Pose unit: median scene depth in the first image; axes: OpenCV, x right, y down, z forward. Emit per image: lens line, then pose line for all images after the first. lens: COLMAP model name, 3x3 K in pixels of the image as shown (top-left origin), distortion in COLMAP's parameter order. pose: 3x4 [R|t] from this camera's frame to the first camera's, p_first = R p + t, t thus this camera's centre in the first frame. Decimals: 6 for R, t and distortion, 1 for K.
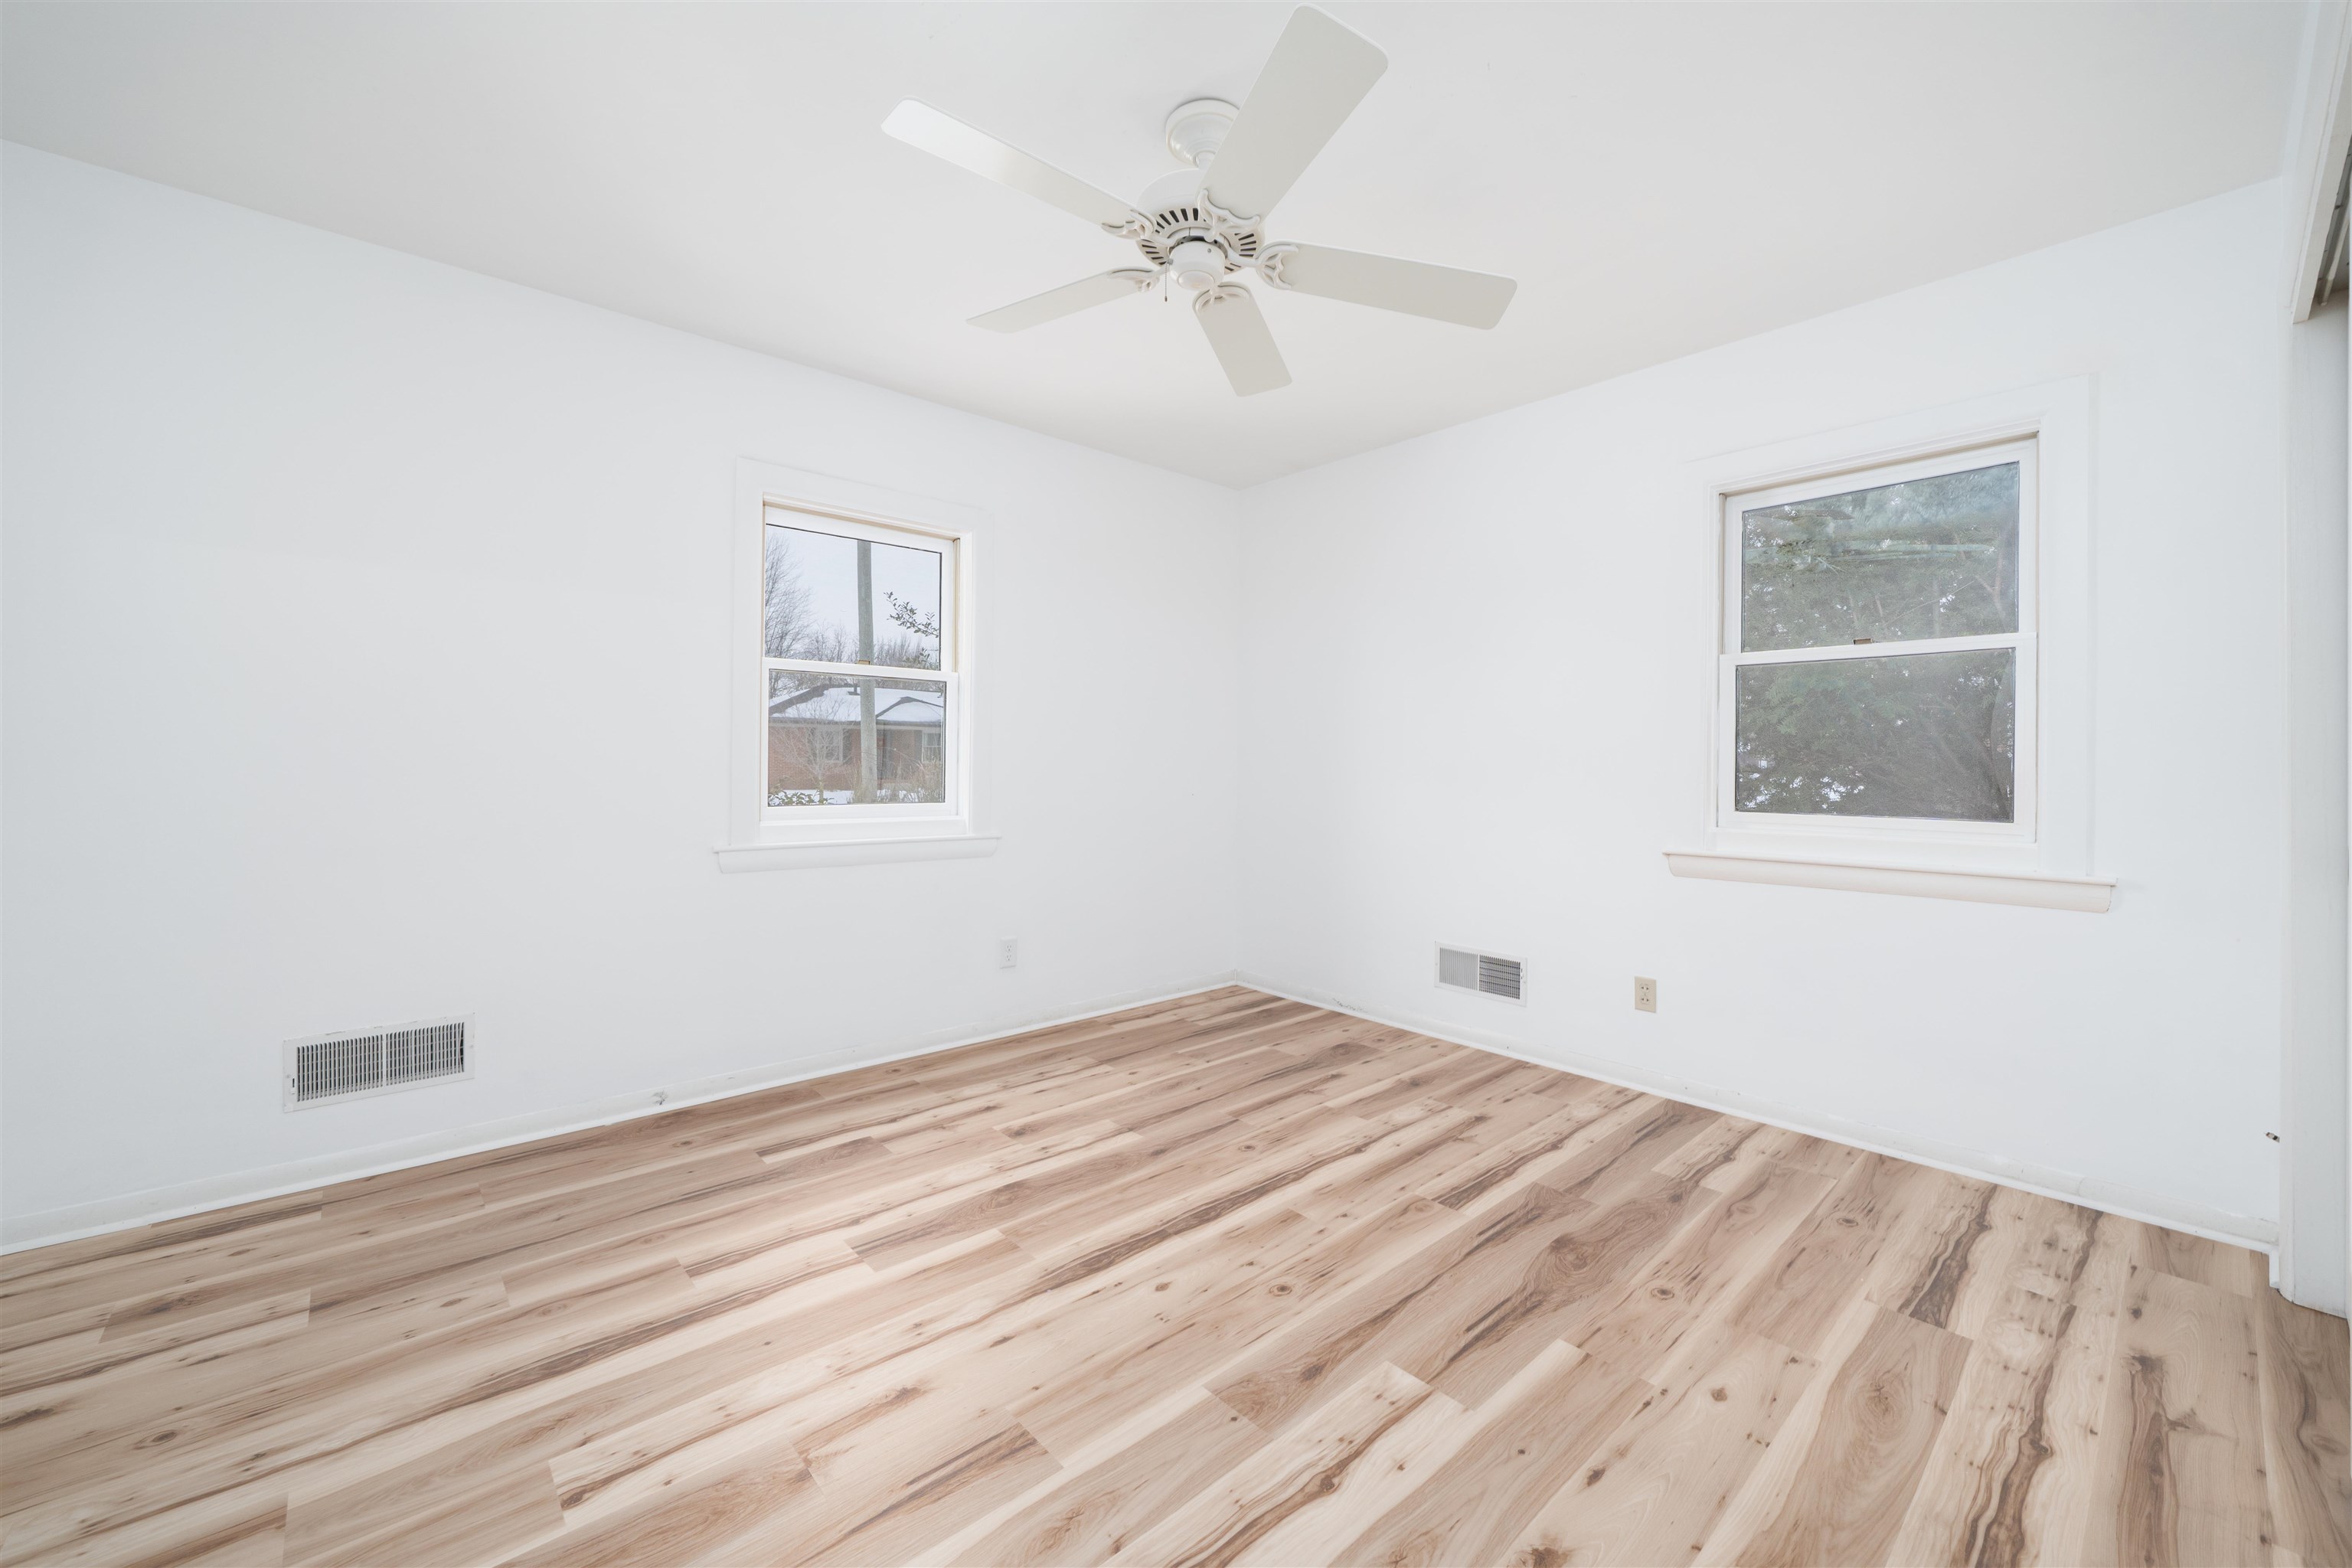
lens RADIAL K [[933.1, 0, 1174.5], [0, 933.1, 768.3], [0, 0, 1]] dist [-0.000773, 0.000078]
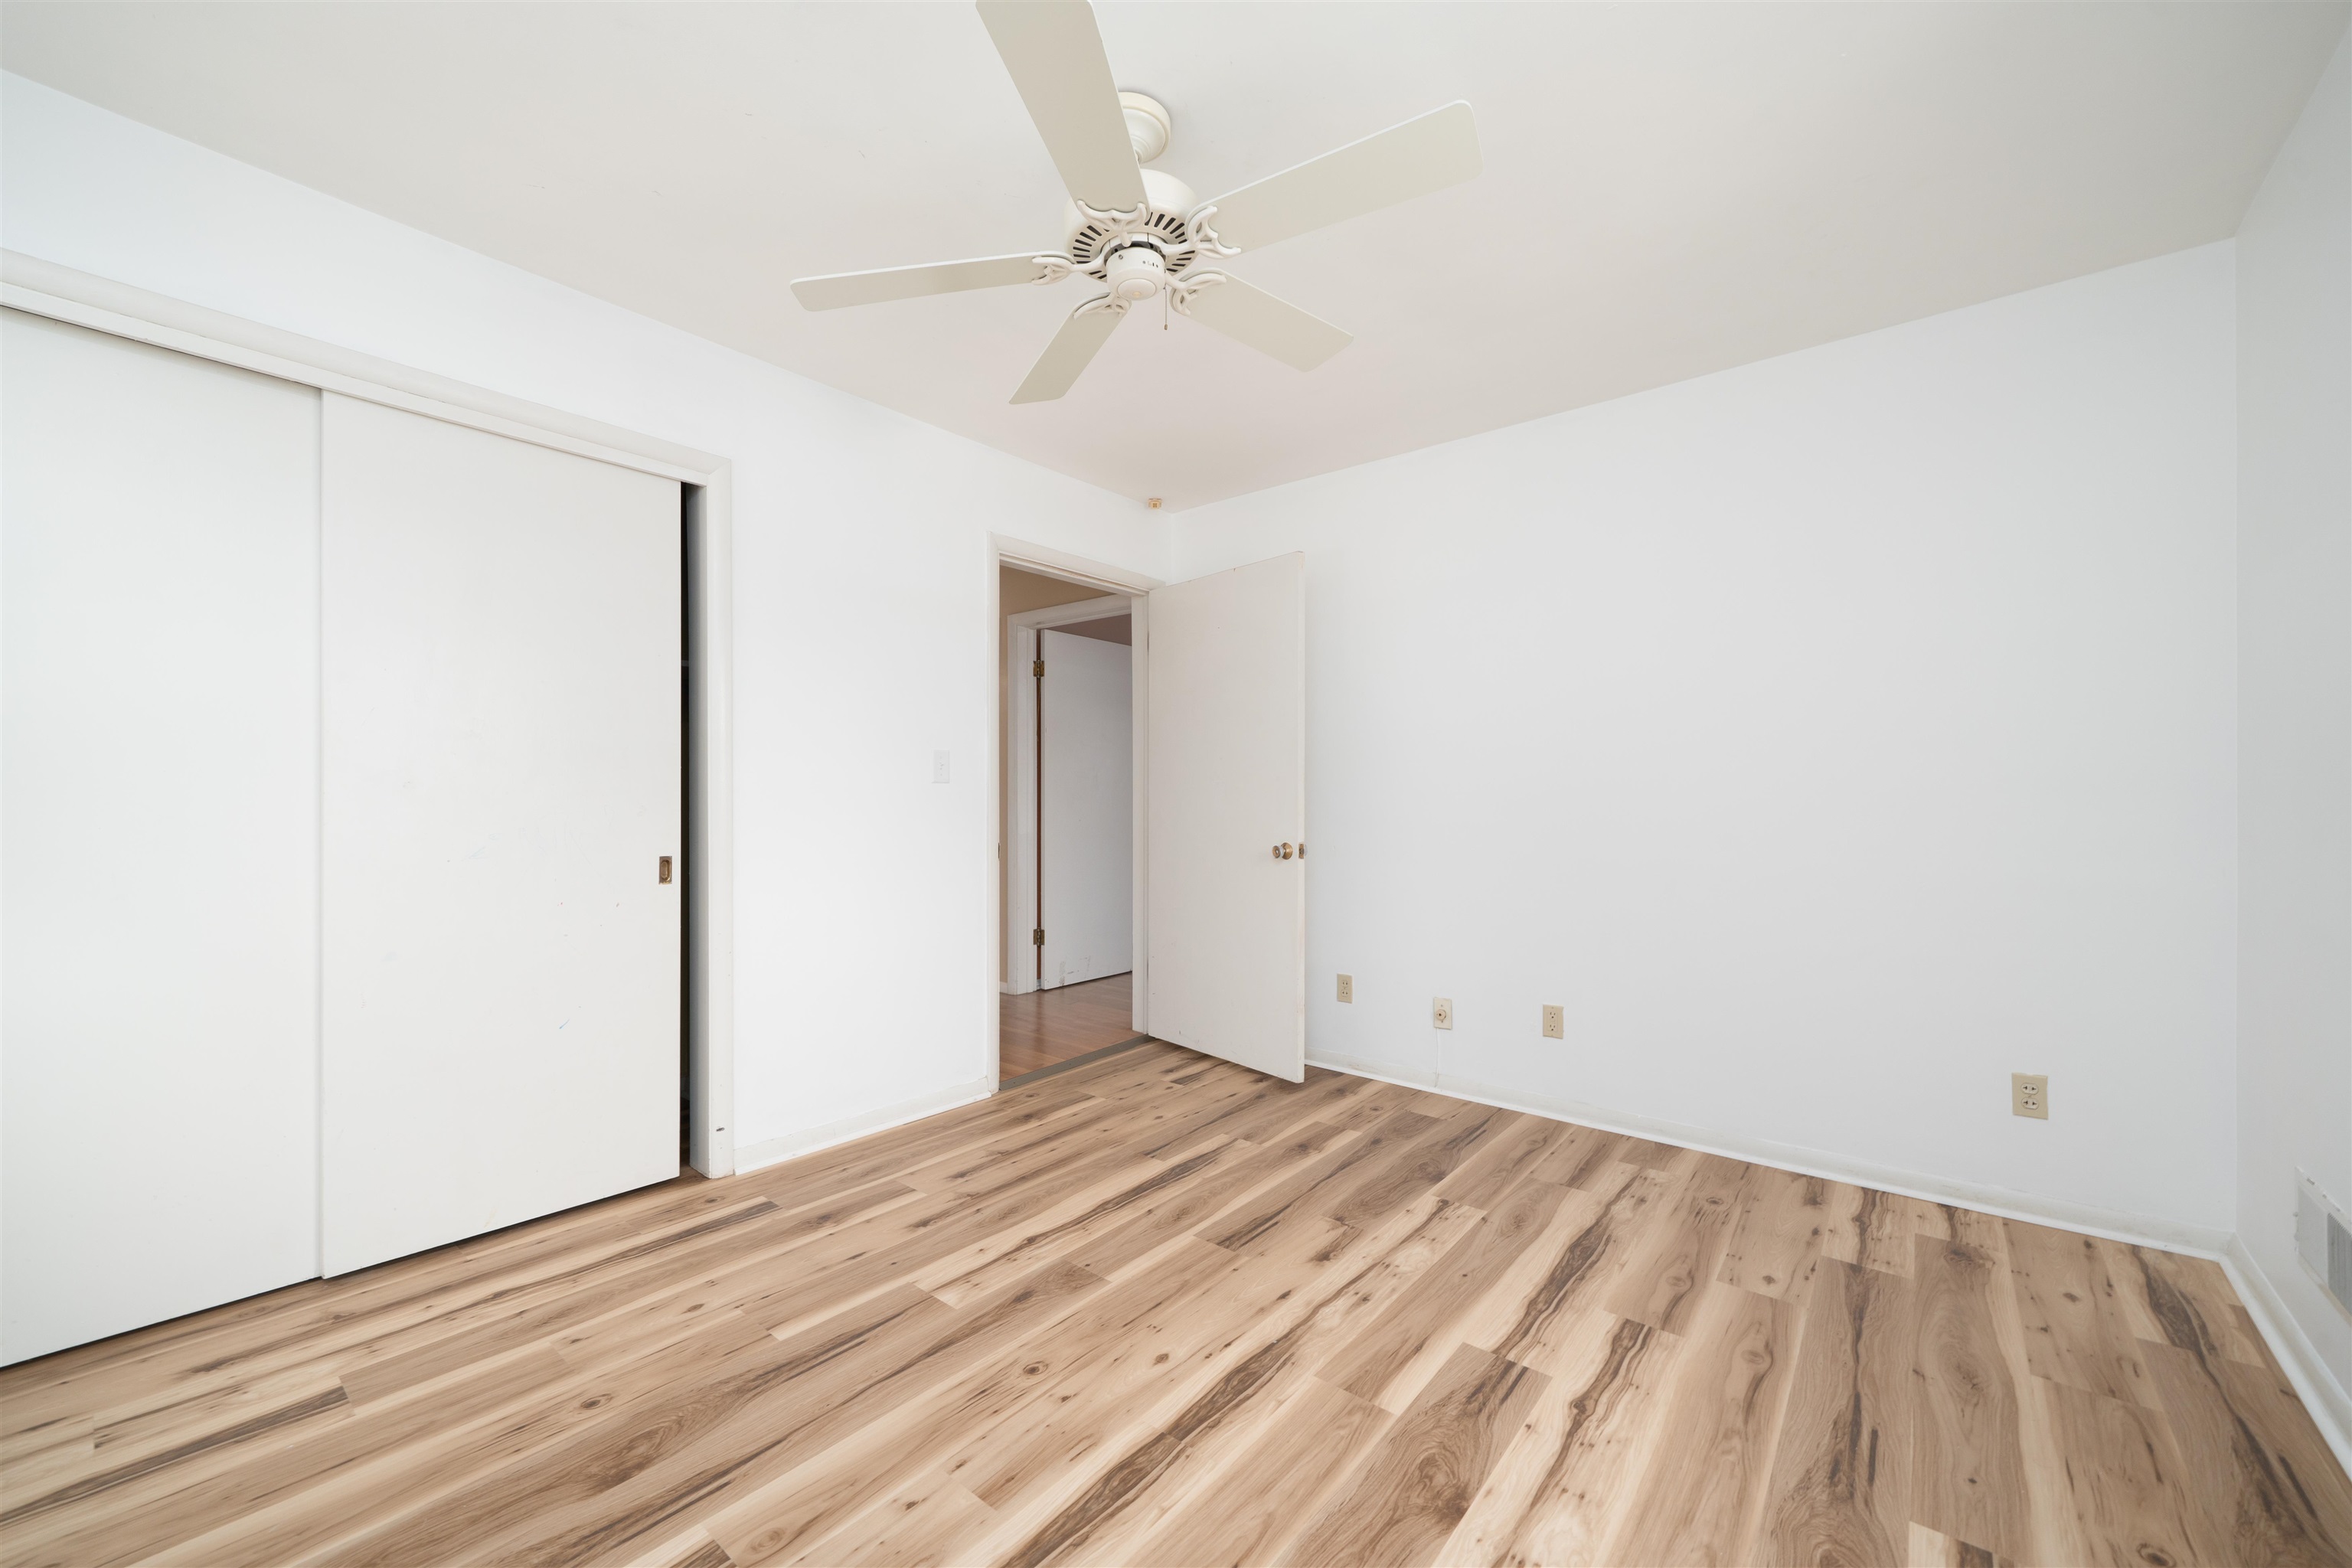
lens RADIAL K [[899.8, 0, 1170.8], [0, 899.8, 788.7], [0, 0, 1]] dist [-0.000855, -0.000083]
pose [[-0.989365, -0.013026, -0.144868, 0.105900], [-0.011989, 0.999896, -0.008027, -0.011986], [0.144957, -0.006205, -0.989418, 1.718382]]
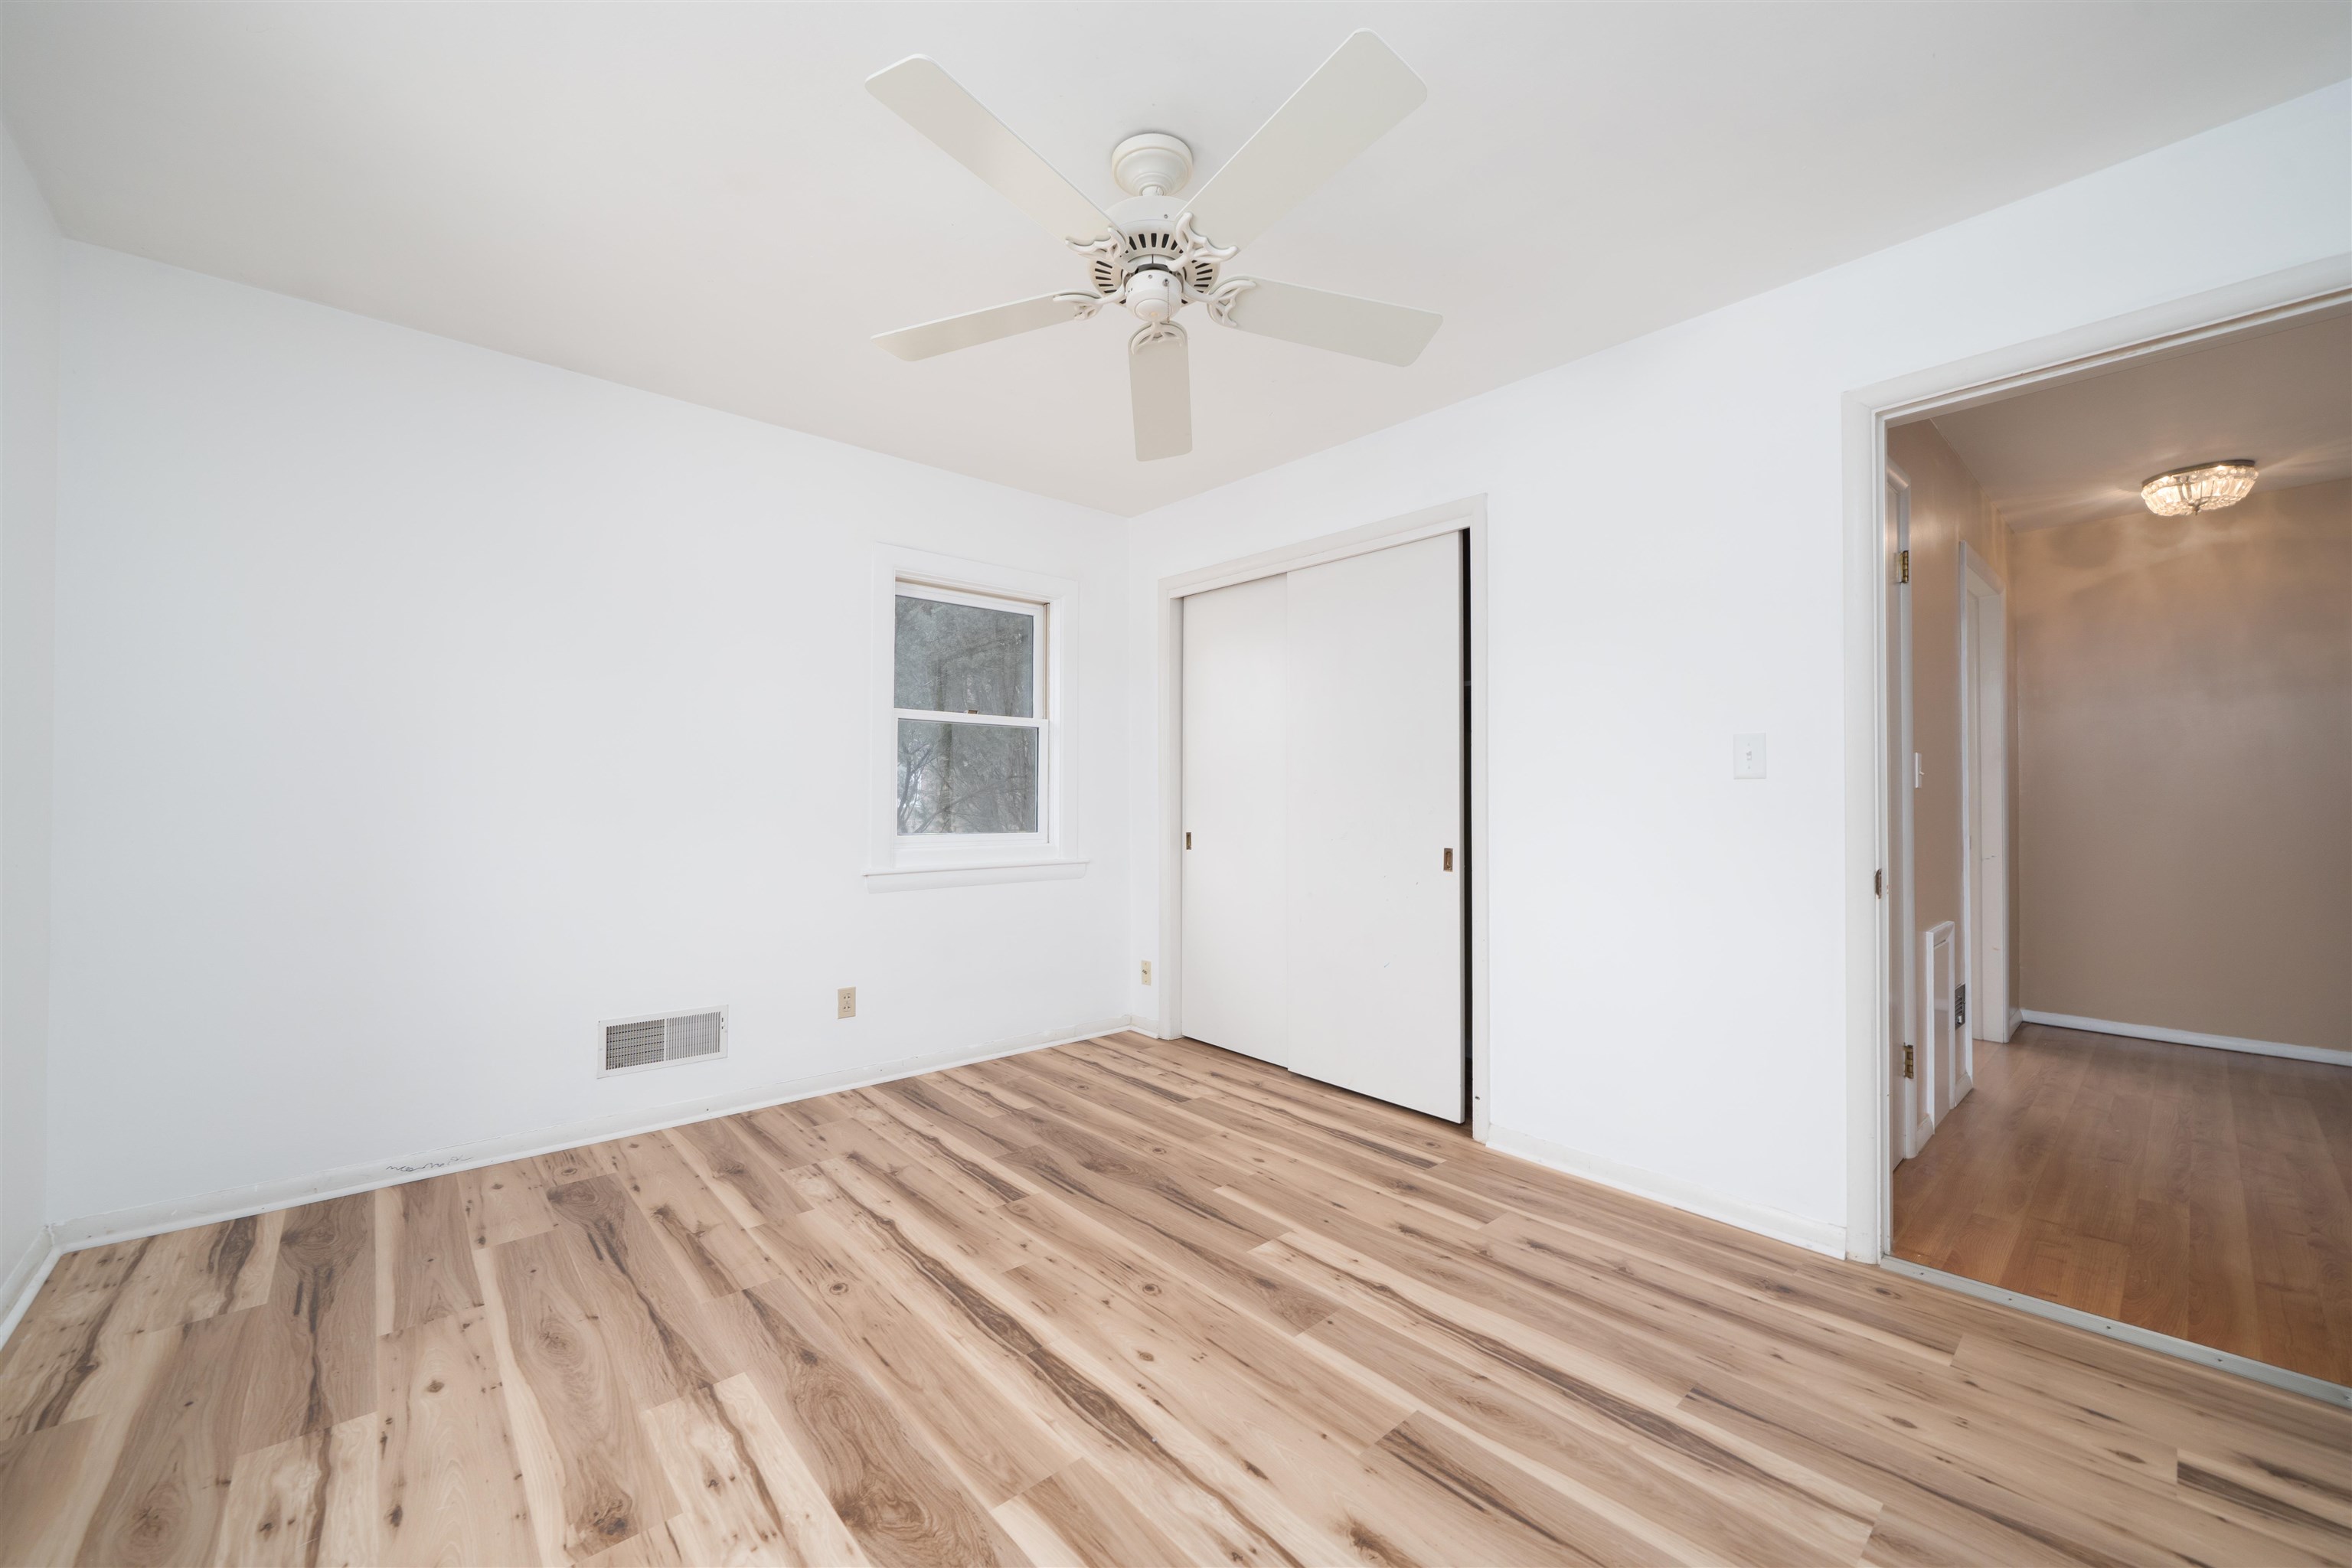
lens RADIAL K [[899.8, 0, 1170.8], [0, 899.8, 788.7], [0, 0, 1]] dist [-0.000855, -0.000083]
pose [[-0.000864, 0.005286, 0.999986, -0.836147], [0.001821, 0.999984, -0.005285, -0.012914], [-0.999998, 0.001817, -0.000874, 0.879201]]
